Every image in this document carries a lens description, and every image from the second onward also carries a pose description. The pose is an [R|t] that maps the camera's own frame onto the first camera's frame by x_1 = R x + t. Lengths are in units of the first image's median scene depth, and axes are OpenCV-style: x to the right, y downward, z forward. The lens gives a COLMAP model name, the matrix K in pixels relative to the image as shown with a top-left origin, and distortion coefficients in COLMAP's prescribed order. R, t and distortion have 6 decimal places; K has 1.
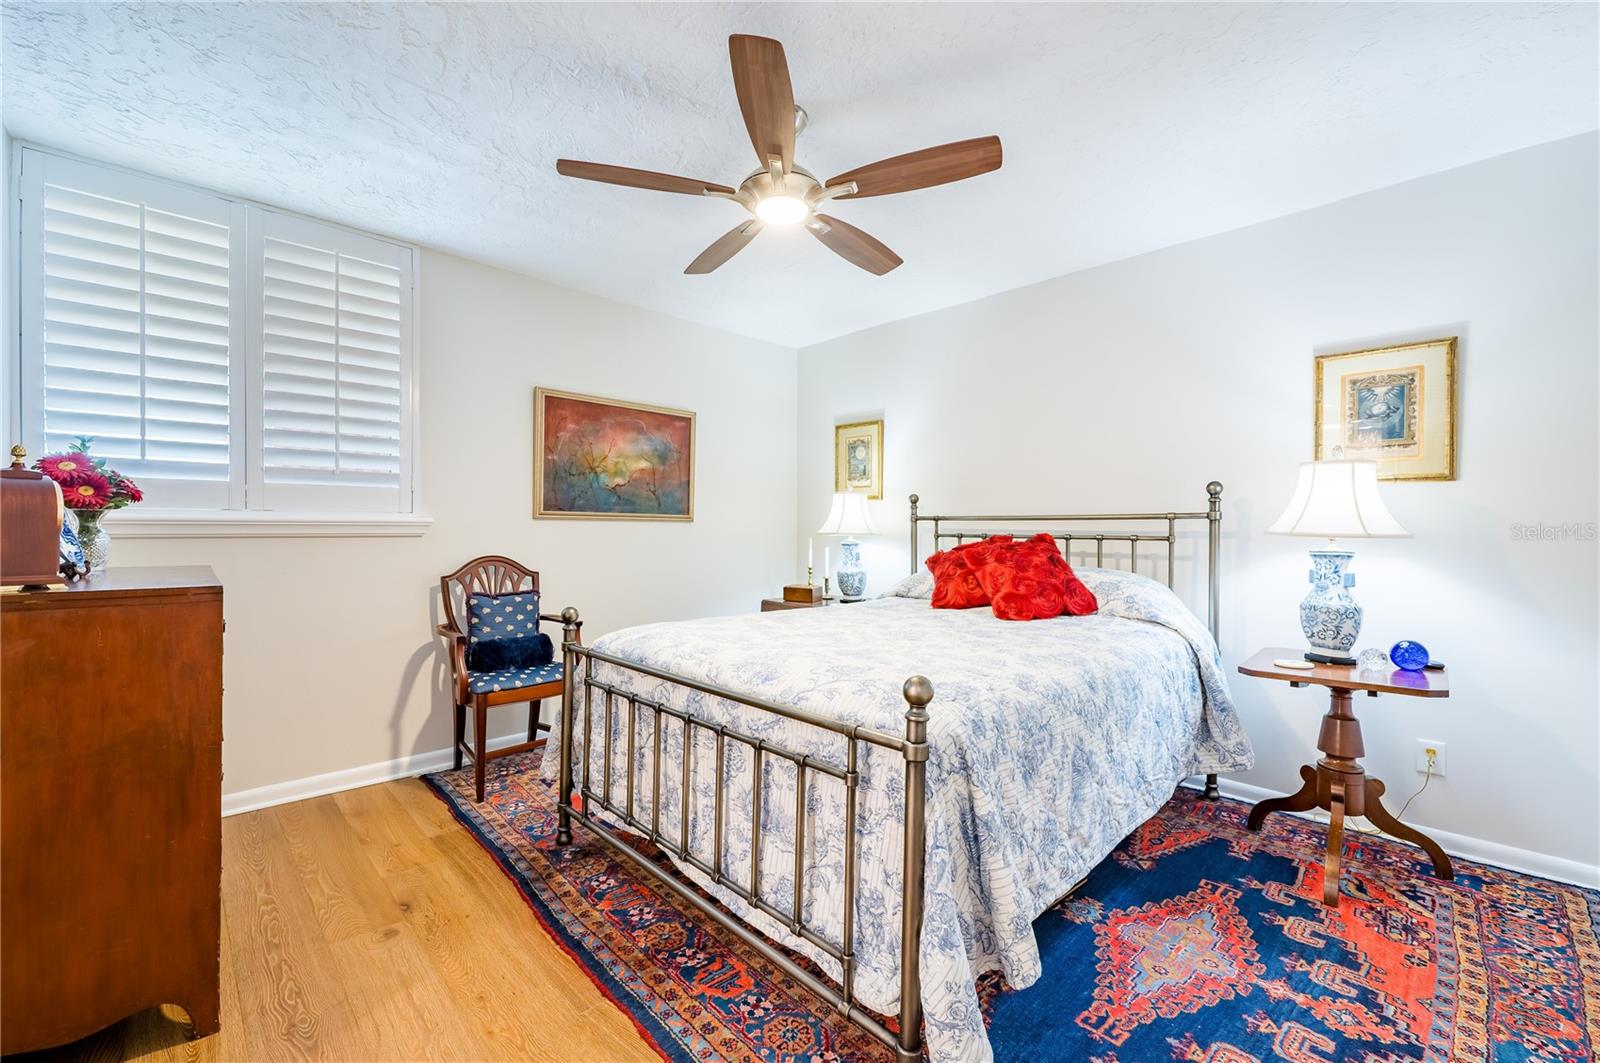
lens RADIAL K [[651.1, 0, 809.1], [0, 651.1, 528.0], [0, 0, 1]] dist [0.003995, -0.001093]
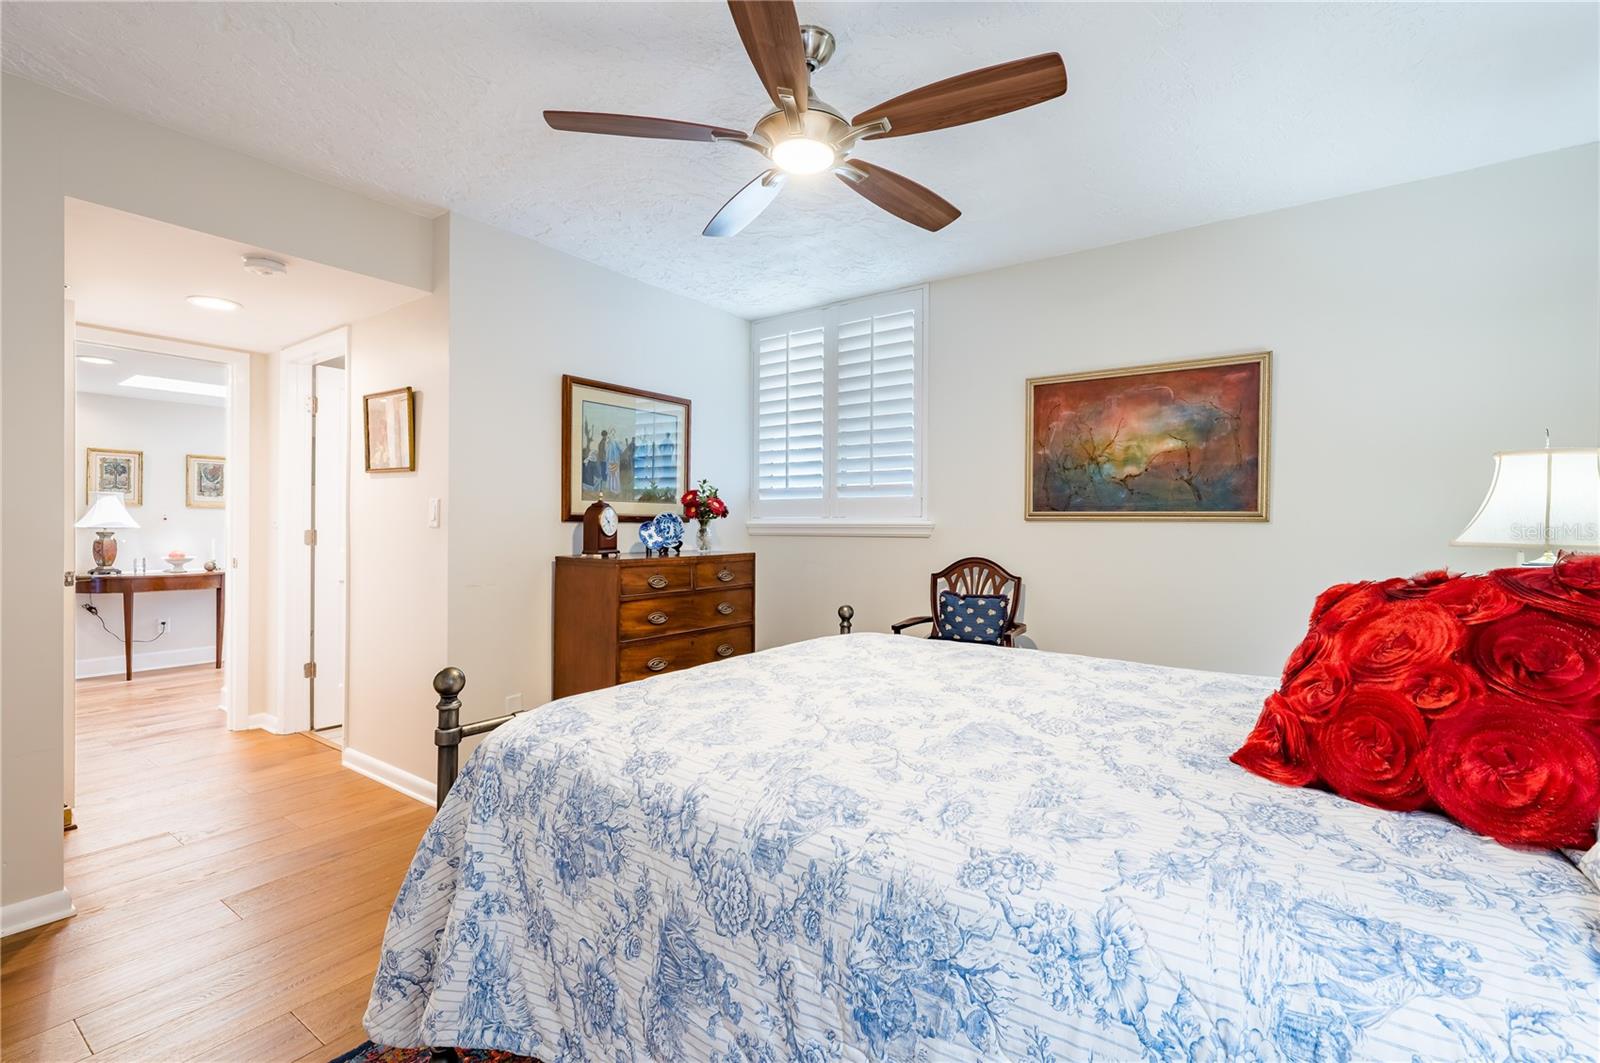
lens RADIAL K [[724.0, 0, 806.8], [0, 724.0, 530.8], [0, 0, 1]] dist [-0.007021, -0.001441]
pose [[0.166972, 0.002727, -0.985958, 0.527632], [-0.003111, 0.999993, 0.002239, -0.000672], [0.985957, 0.002693, 0.166979, 0.499702]]
